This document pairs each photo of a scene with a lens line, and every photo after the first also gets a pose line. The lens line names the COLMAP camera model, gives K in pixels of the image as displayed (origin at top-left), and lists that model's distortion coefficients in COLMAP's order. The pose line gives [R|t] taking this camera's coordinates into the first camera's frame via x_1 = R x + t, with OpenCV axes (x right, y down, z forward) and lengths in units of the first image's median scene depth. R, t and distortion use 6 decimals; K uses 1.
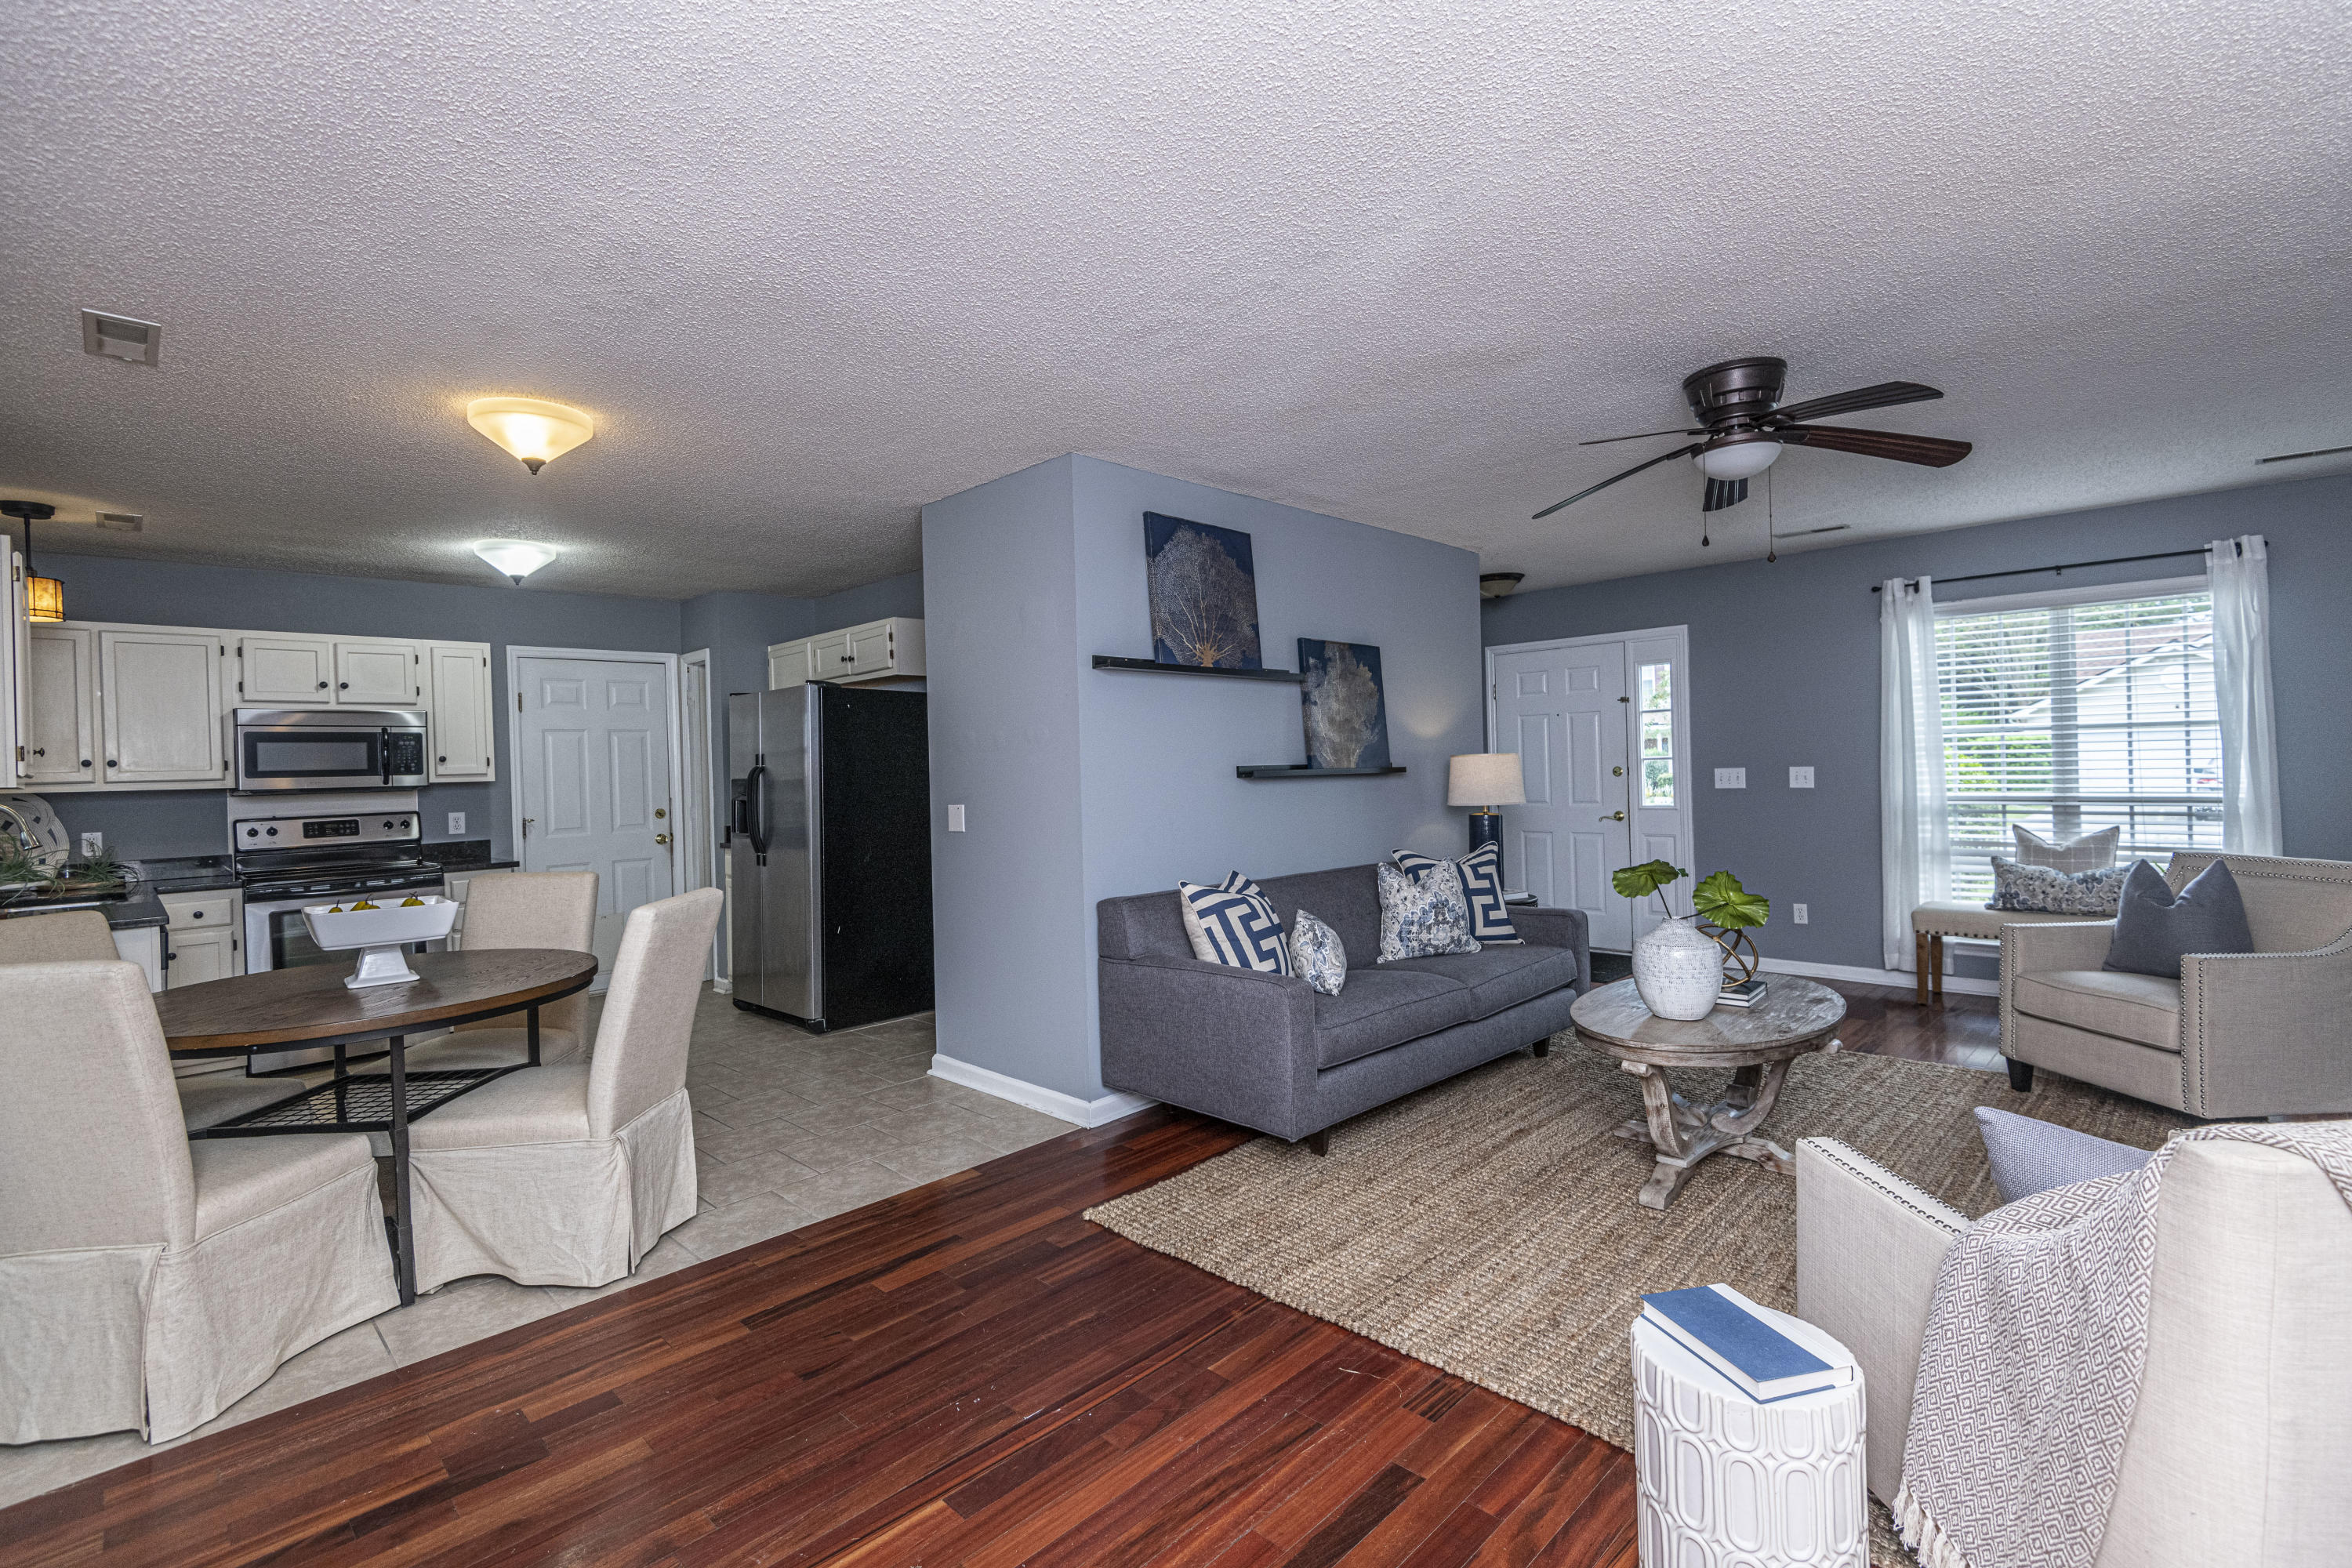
lens RADIAL K [[1048.4, 0, 1179.5], [0, 1048.4, 775.5], [0, 0, 1]] dist [0.001809, 0.000175]
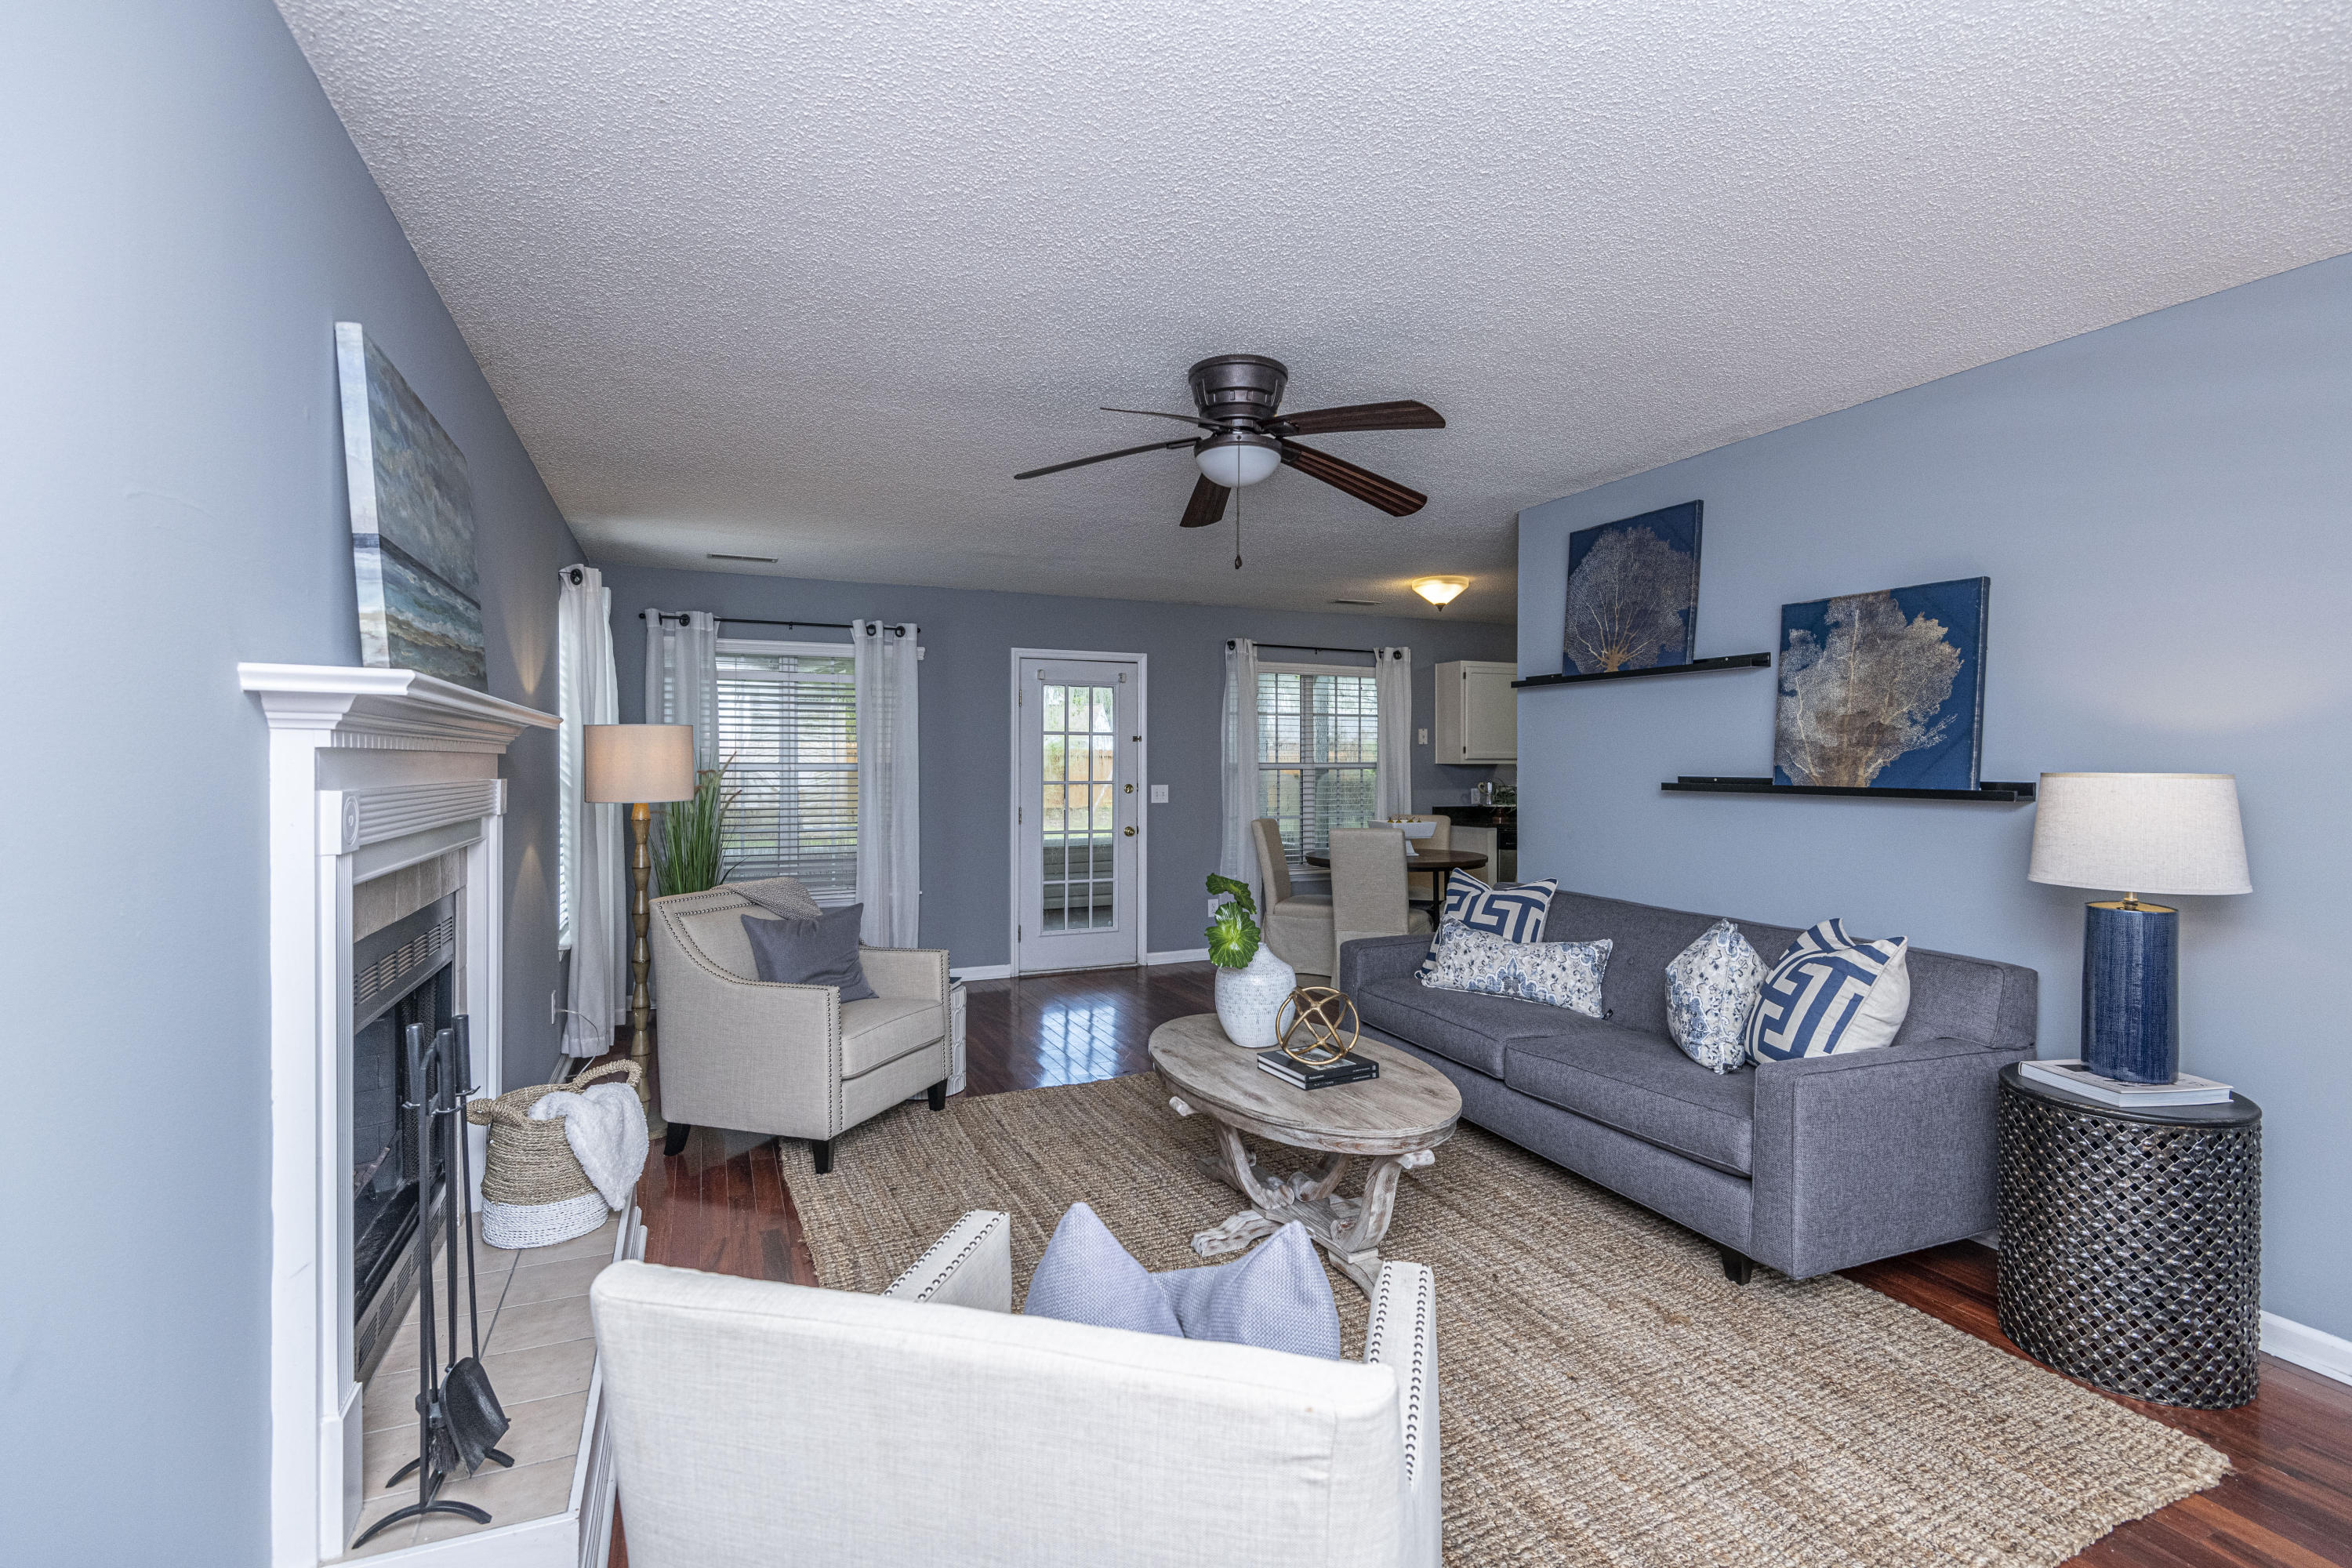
lens RADIAL K [[1071.7, 0, 1186.6], [0, 1071.7, 770.0], [0, 0, 1]] dist [0.001936, -0.007751]
pose [[-0.345285, 0.024095, -0.938189, 0.959805], [-0.006554, 0.999584, 0.028084, -0.034184], [0.938475, 0.015846, -0.344983, 0.863456]]
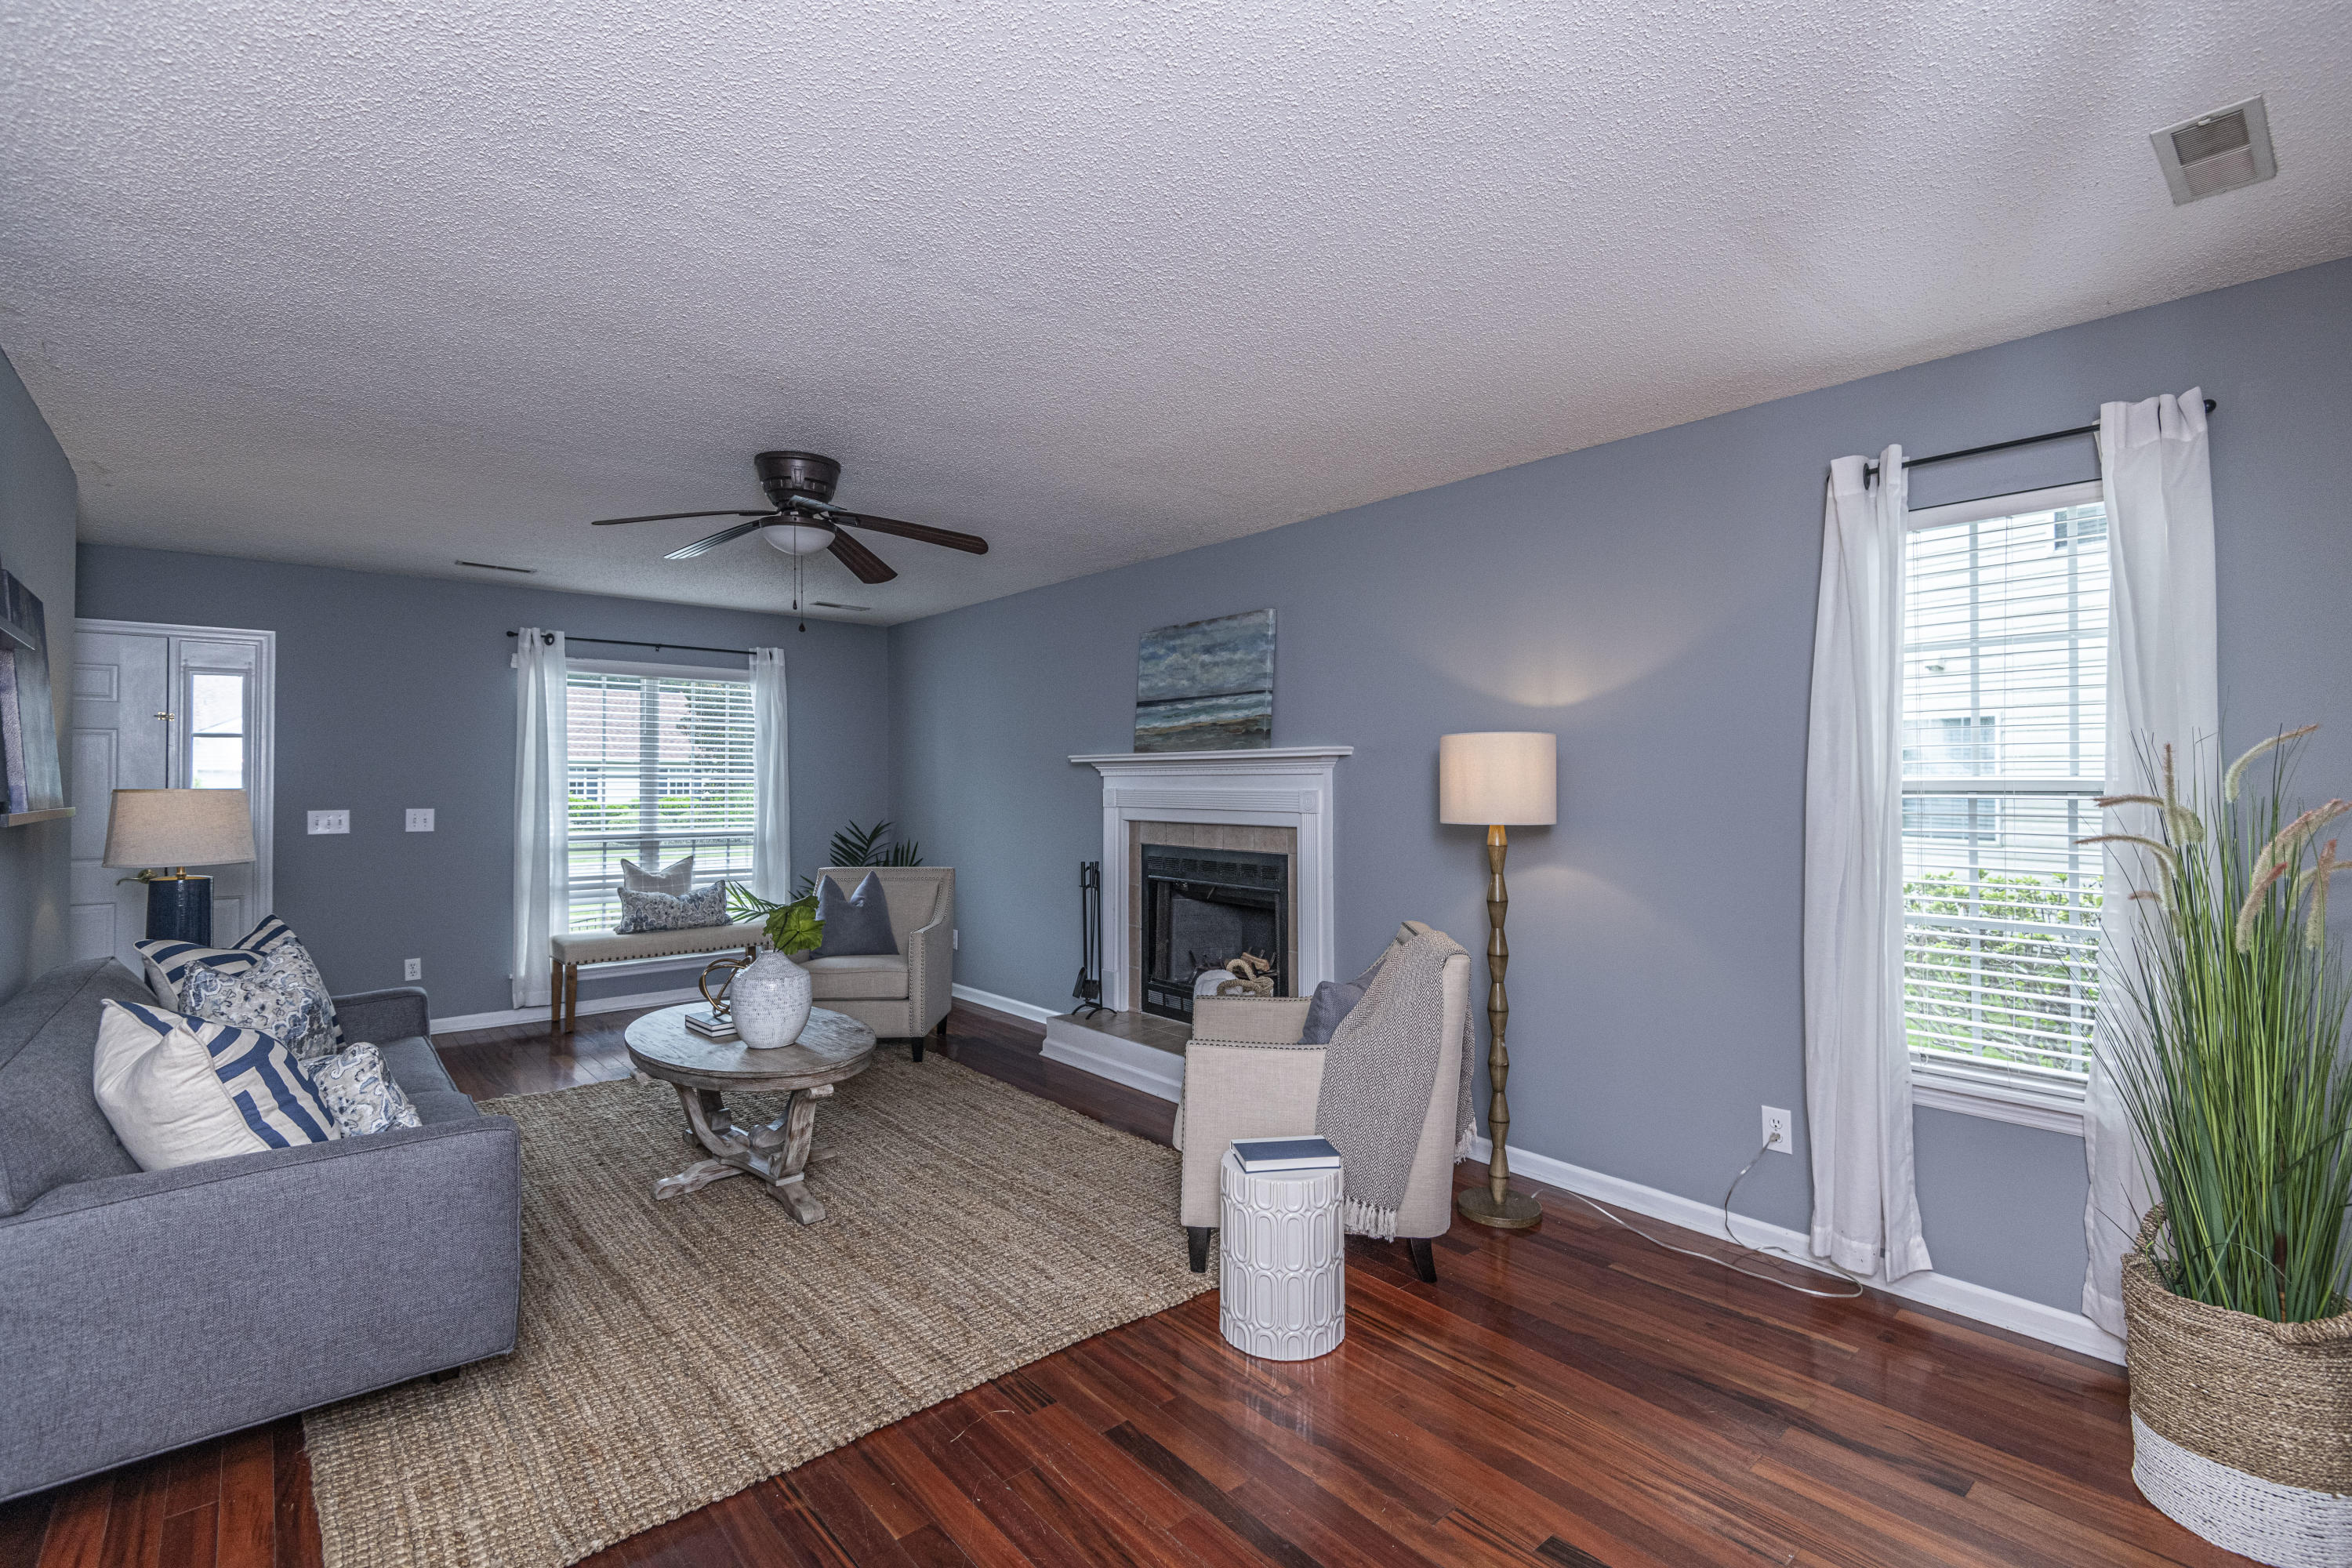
lens RADIAL K [[1071.7, 0, 1186.6], [0, 1071.7, 770.0], [0, 0, 1]] dist [0.001936, -0.007751]
pose [[0.062712, 0.036466, 0.997365, -0.385455], [0.008072, 0.999281, -0.037043, -0.002779], [-0.997999, 0.010374, 0.062373, 0.336475]]
